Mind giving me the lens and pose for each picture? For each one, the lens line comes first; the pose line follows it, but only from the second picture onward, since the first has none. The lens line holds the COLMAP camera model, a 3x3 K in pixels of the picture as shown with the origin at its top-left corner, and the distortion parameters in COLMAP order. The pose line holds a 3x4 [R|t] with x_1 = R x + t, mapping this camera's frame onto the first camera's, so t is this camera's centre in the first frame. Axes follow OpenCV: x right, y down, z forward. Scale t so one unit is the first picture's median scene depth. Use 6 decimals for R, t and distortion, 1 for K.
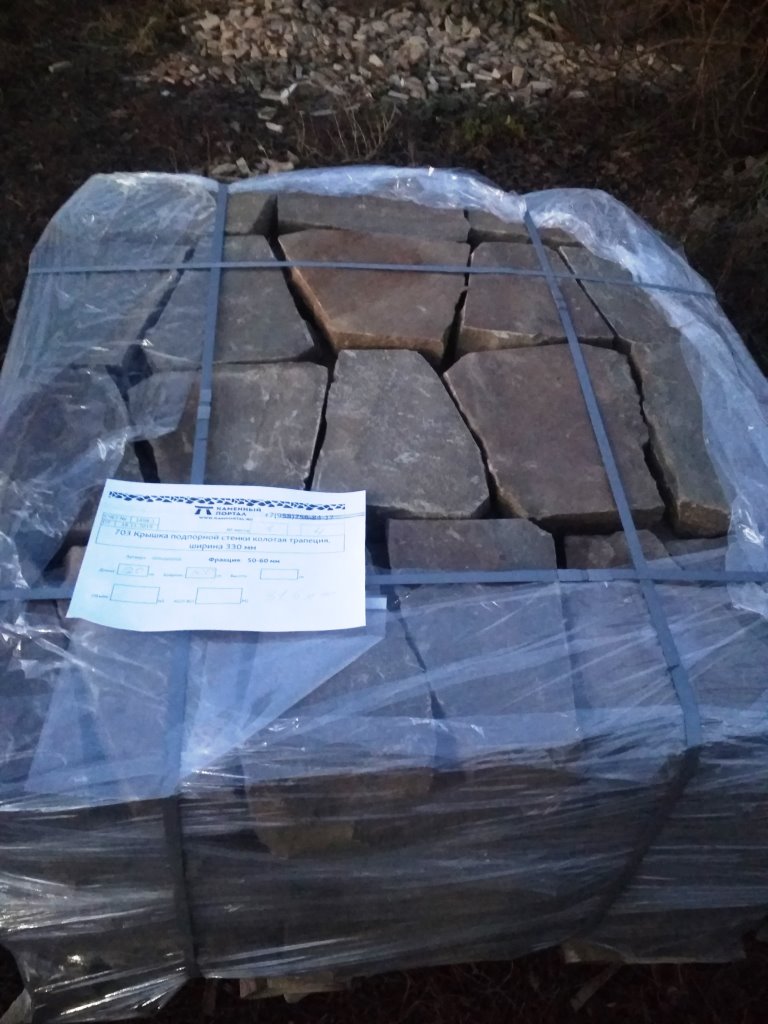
lens RADIAL K [[919.2, 0, 384.0], [0, 919.2, 512.0], [0, 0, 1]] dist [0.120421, -0.247825]
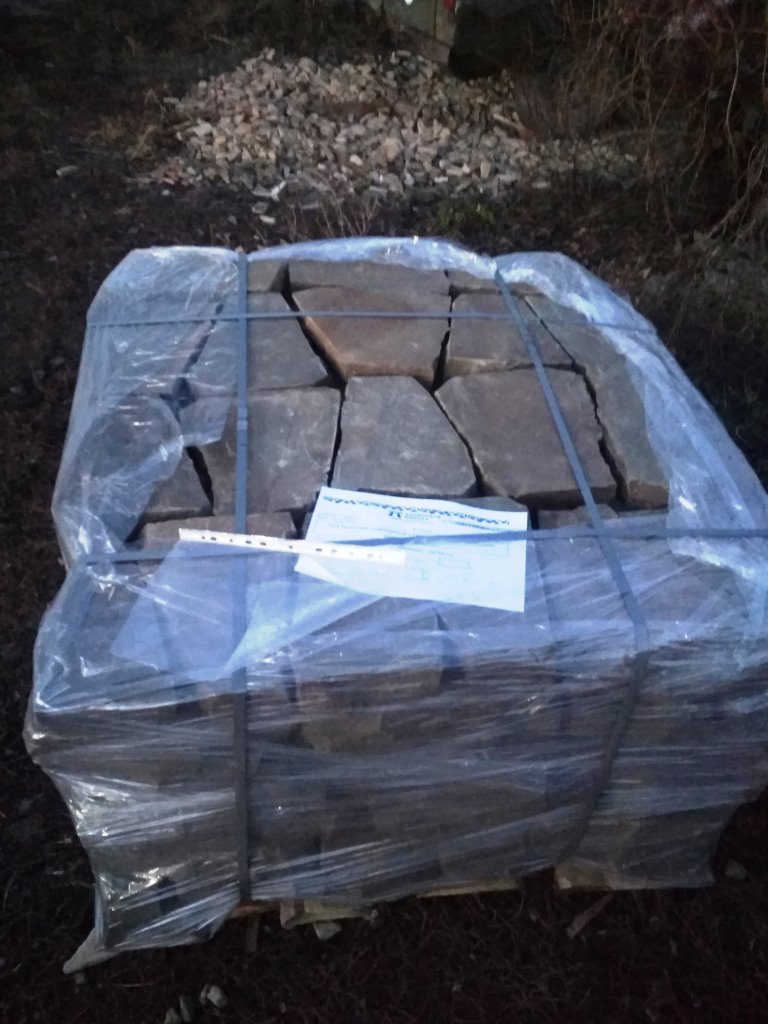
lens RADIAL K [[919.2, 0, 384.0], [0, 919.2, 512.0], [0, 0, 1]] dist [0.120421, -0.247825]
pose [[0.999362, -0.031523, 0.016788, -0.027914], [0.032947, 0.995150, -0.092692, 0.118379], [-0.013784, 0.093186, 0.995553, -0.201404]]
